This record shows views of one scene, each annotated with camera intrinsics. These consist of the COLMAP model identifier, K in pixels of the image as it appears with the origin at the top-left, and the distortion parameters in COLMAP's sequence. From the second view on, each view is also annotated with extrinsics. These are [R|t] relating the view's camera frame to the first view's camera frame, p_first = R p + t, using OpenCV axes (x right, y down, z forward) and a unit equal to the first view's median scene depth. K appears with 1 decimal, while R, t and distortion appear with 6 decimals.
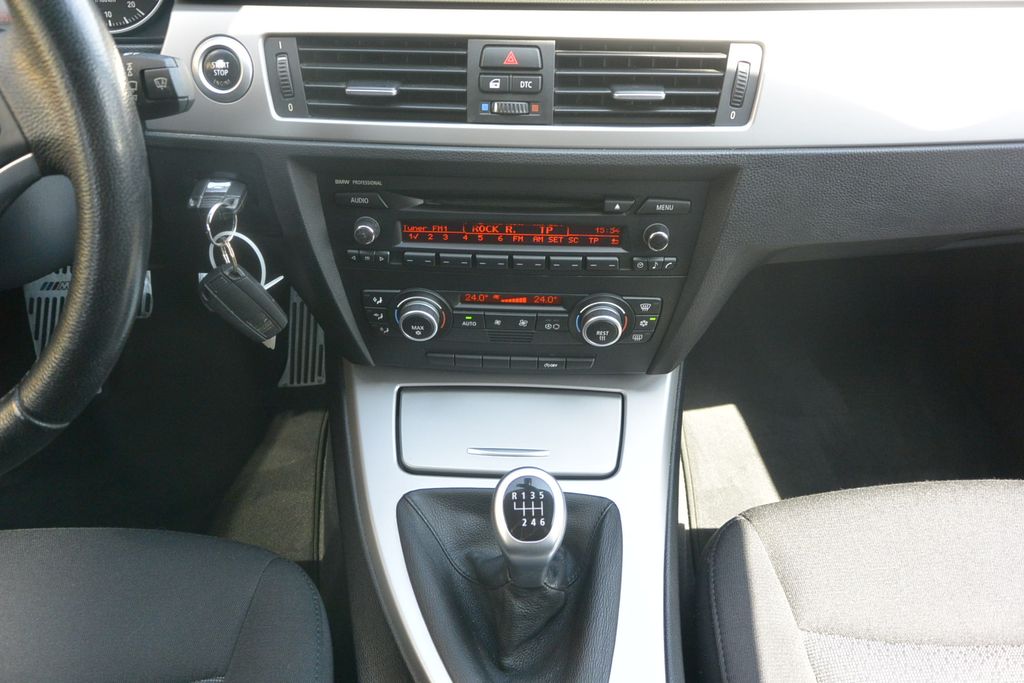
lens RADIAL K [[776.7, 0, 504.1], [0, 776.7, 338.9], [0, 0, 1]] dist [-0.010352, 0.019154]
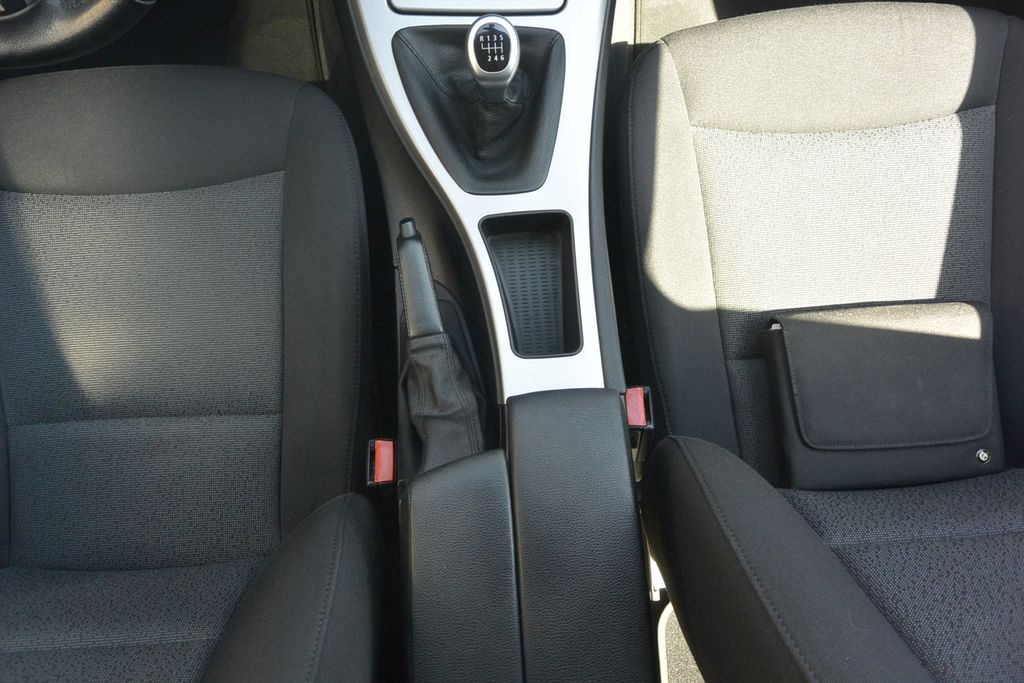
lens RADIAL K [[776.7, 0, 501.6], [0, 776.7, 339.3], [0, 0, 1]] dist [-0.010352, 0.019154]
pose [[0.999237, -0.035902, 0.015383, 0.006682], [0.020194, 0.811995, 0.583314, -0.136944], [-0.033433, -0.582559, 0.812101, -0.353687]]
